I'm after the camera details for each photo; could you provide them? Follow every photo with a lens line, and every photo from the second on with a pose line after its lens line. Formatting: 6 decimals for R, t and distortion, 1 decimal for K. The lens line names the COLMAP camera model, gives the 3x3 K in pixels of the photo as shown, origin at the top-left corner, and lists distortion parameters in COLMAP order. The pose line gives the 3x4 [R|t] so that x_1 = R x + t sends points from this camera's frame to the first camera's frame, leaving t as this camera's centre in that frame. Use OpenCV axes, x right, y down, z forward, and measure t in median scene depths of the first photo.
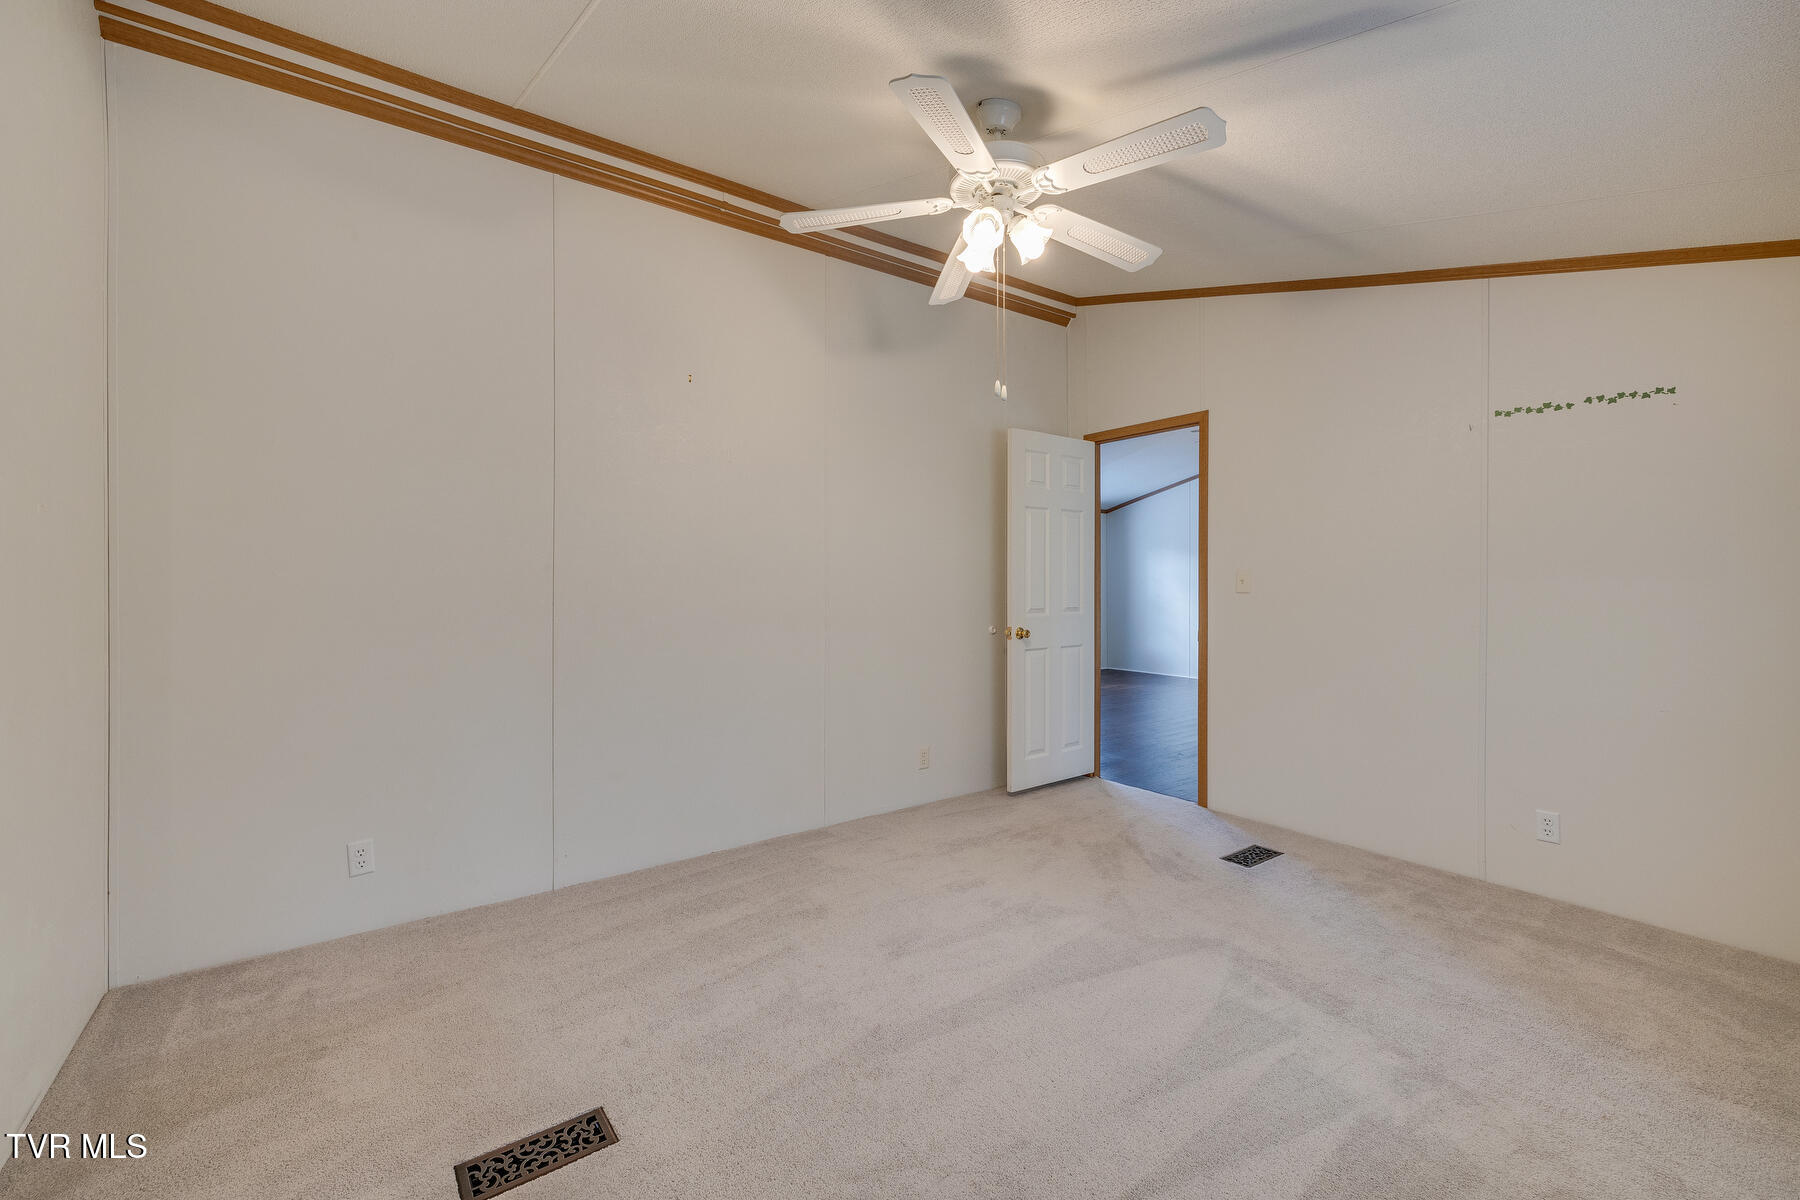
lens RADIAL K [[758.4, 0, 898.0], [0, 758.4, 589.4], [0, 0, 1]] dist [0.000418, 0.000176]
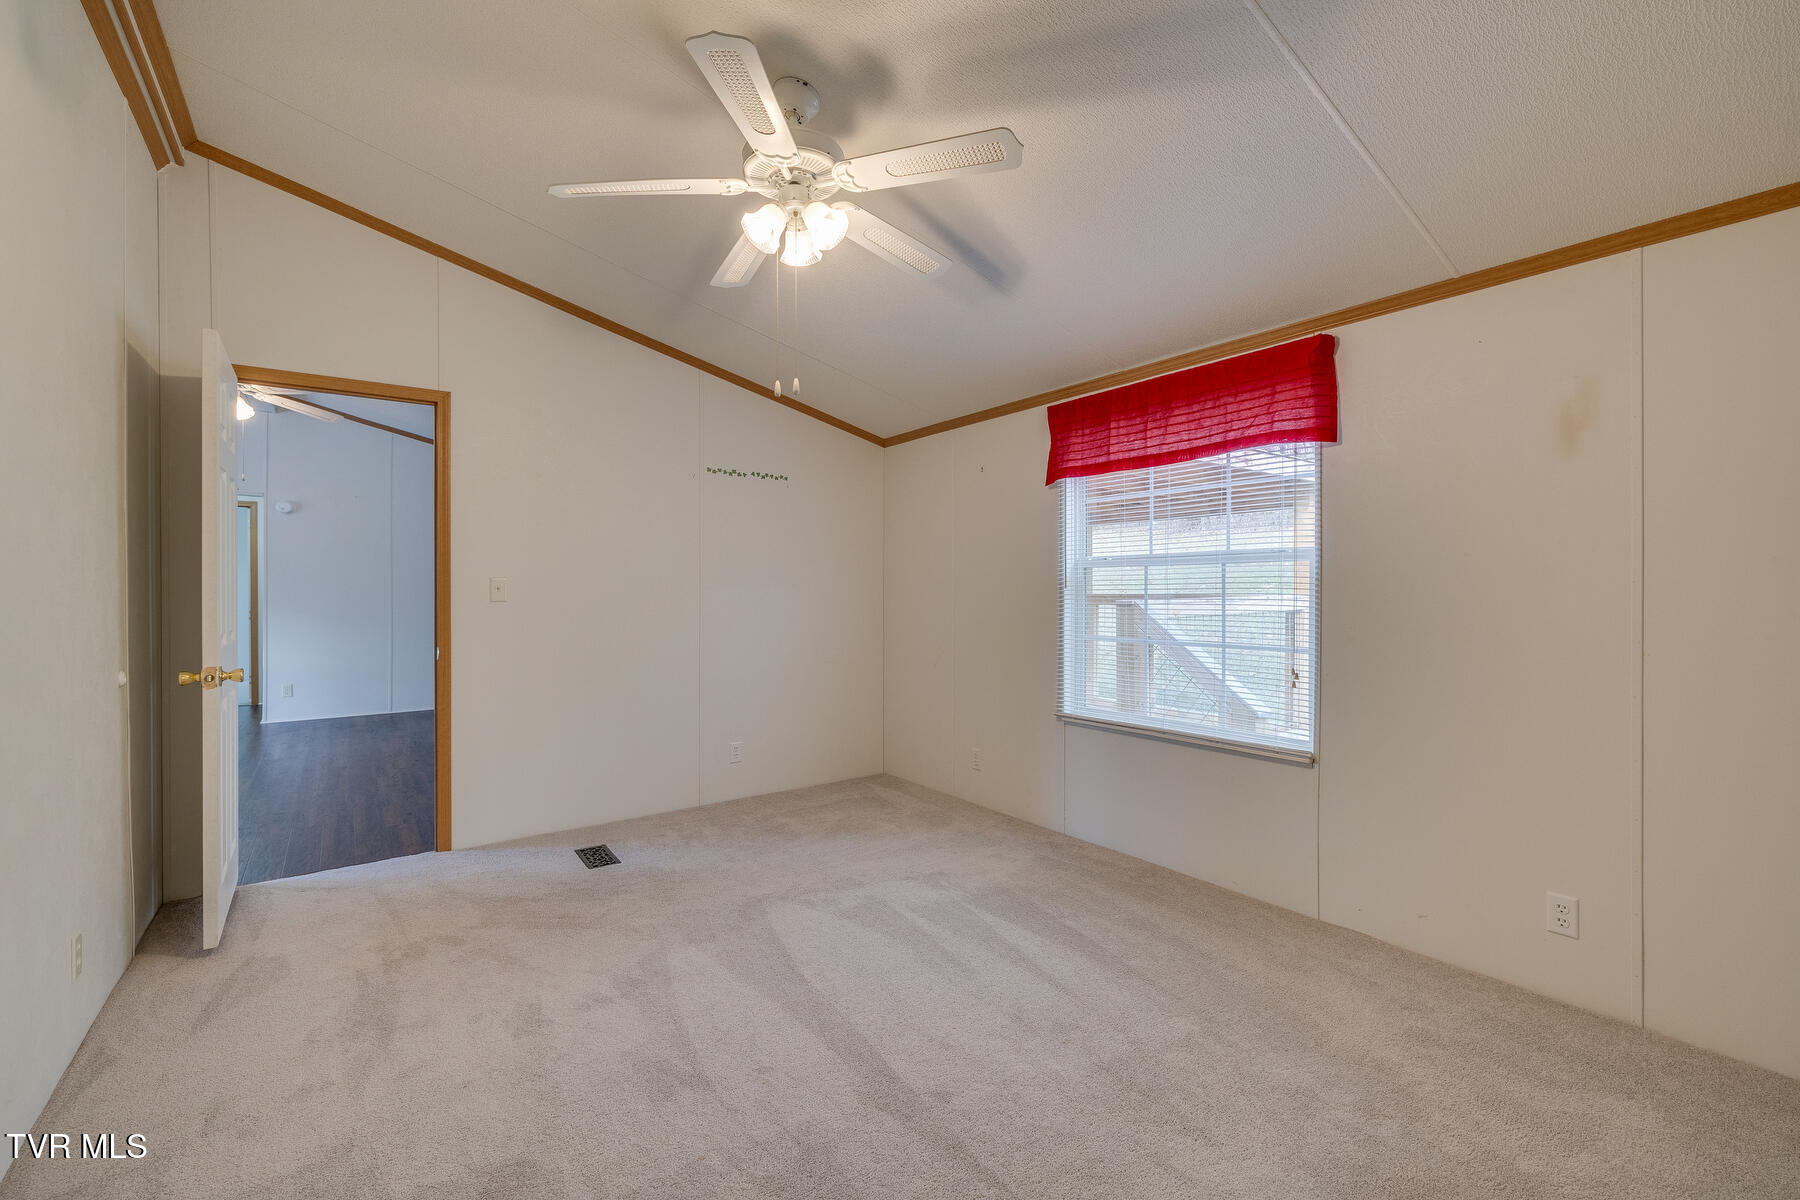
lens RADIAL K [[758.4, 0, 892.8], [0, 758.4, 599.3], [0, 0, 1]] dist [0.000418, 0.000176]
pose [[-0.004905, -0.013299, 0.999900, -0.648092], [0.013185, 0.999824, 0.013362, -0.005994], [-0.999901, 0.013250, -0.004729, 0.698088]]
